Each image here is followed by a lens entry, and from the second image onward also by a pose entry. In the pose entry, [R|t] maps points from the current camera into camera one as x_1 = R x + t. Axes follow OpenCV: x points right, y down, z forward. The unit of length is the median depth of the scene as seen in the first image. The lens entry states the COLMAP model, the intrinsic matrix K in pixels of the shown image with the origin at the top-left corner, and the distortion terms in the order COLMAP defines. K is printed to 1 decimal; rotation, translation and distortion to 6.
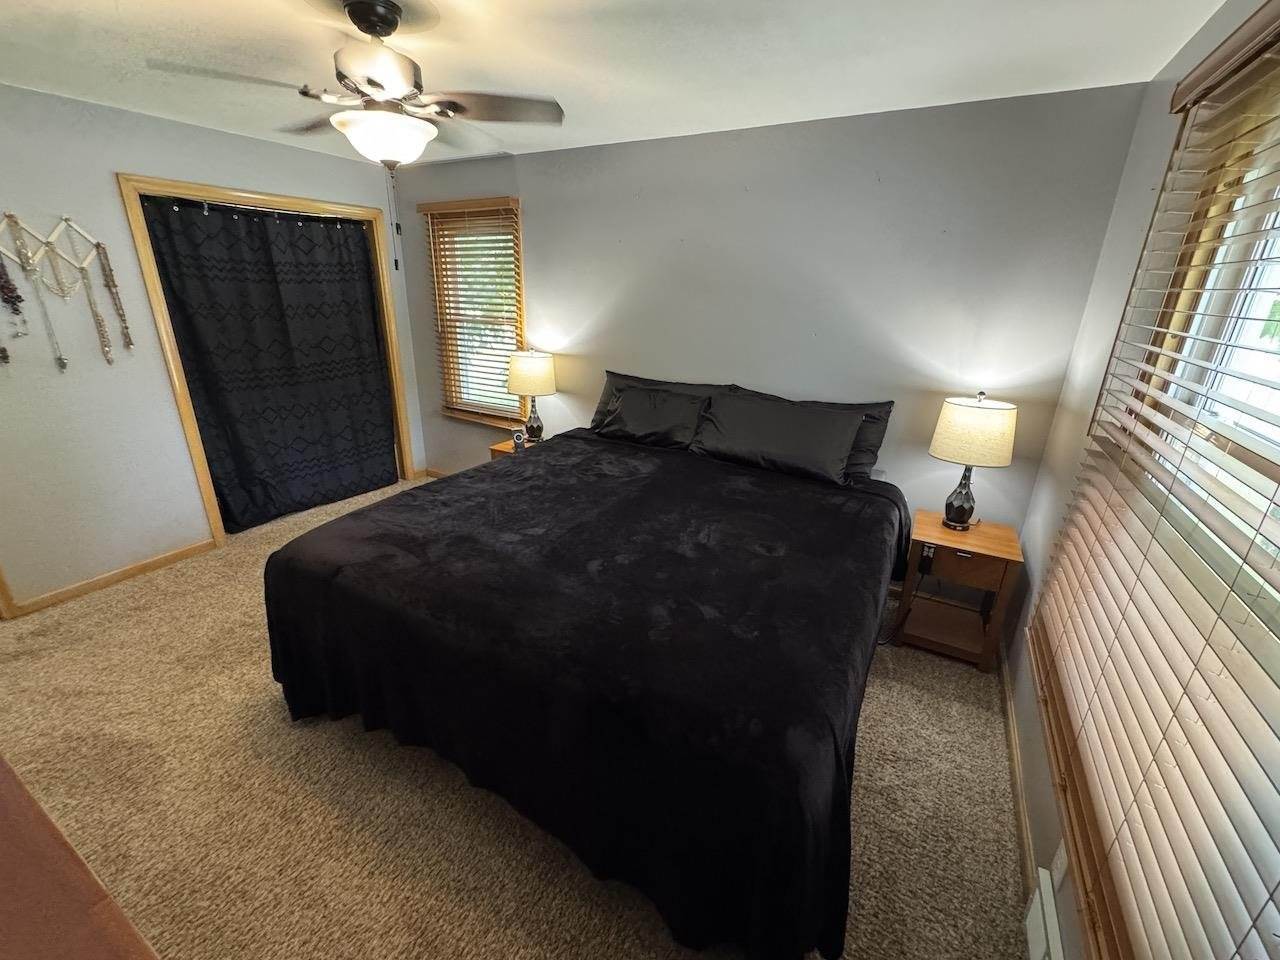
lens RADIAL K [[530.4, 0, 635.0], [0, 530.4, 474.6], [0, 0, 1]] dist [-0.003863, -0.002089]
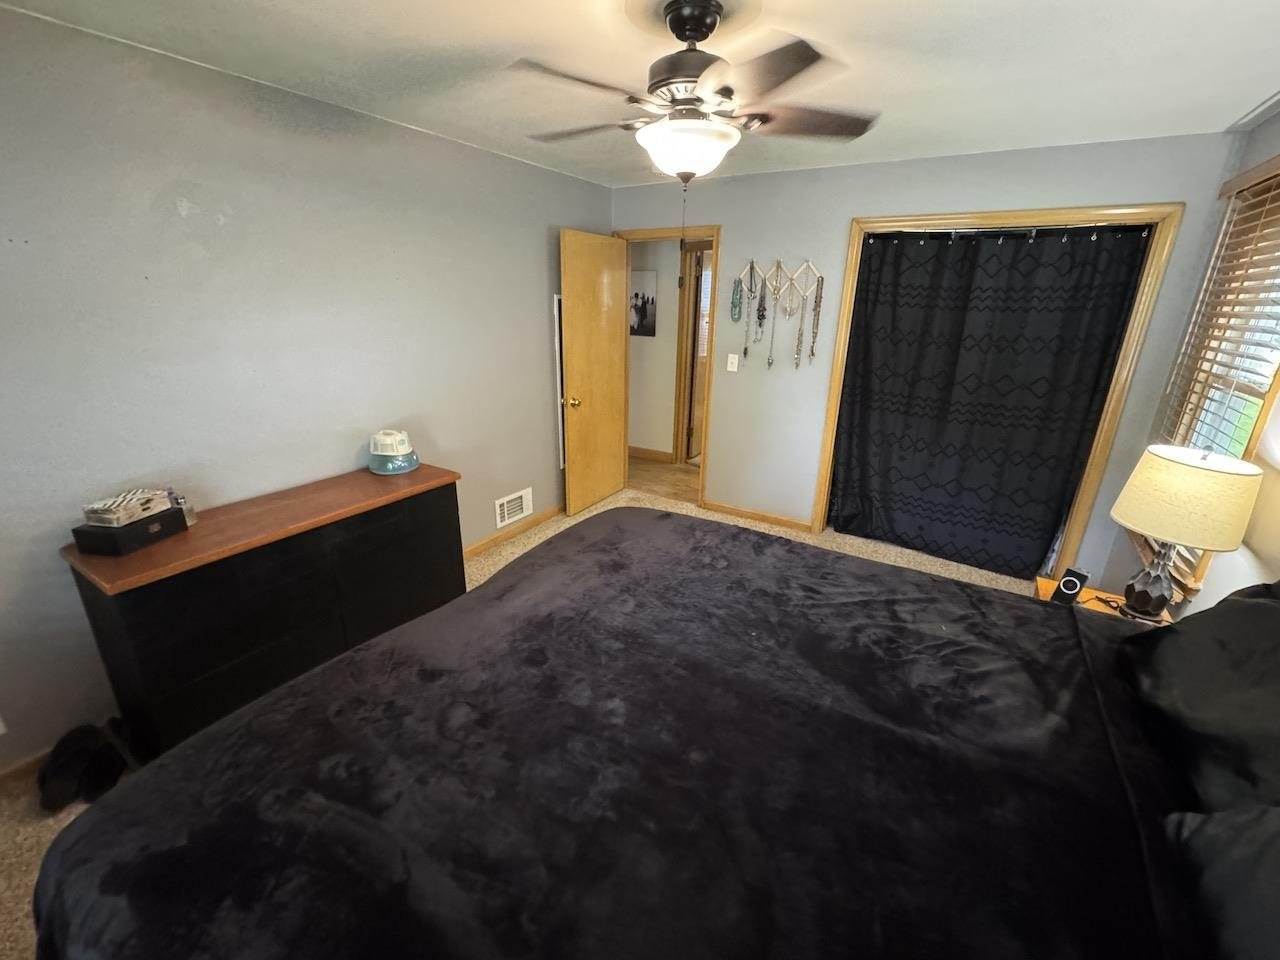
lens RADIAL K [[530.4, 0, 641.3], [0, 530.4, 479.9], [0, 0, 1]] dist [-0.003863, -0.002089]
pose [[-0.029590, 0.305806, -0.951634, 0.328658], [-0.356104, 0.886359, 0.295903, -0.195114], [0.933978, 0.347636, 0.082671, 0.563659]]
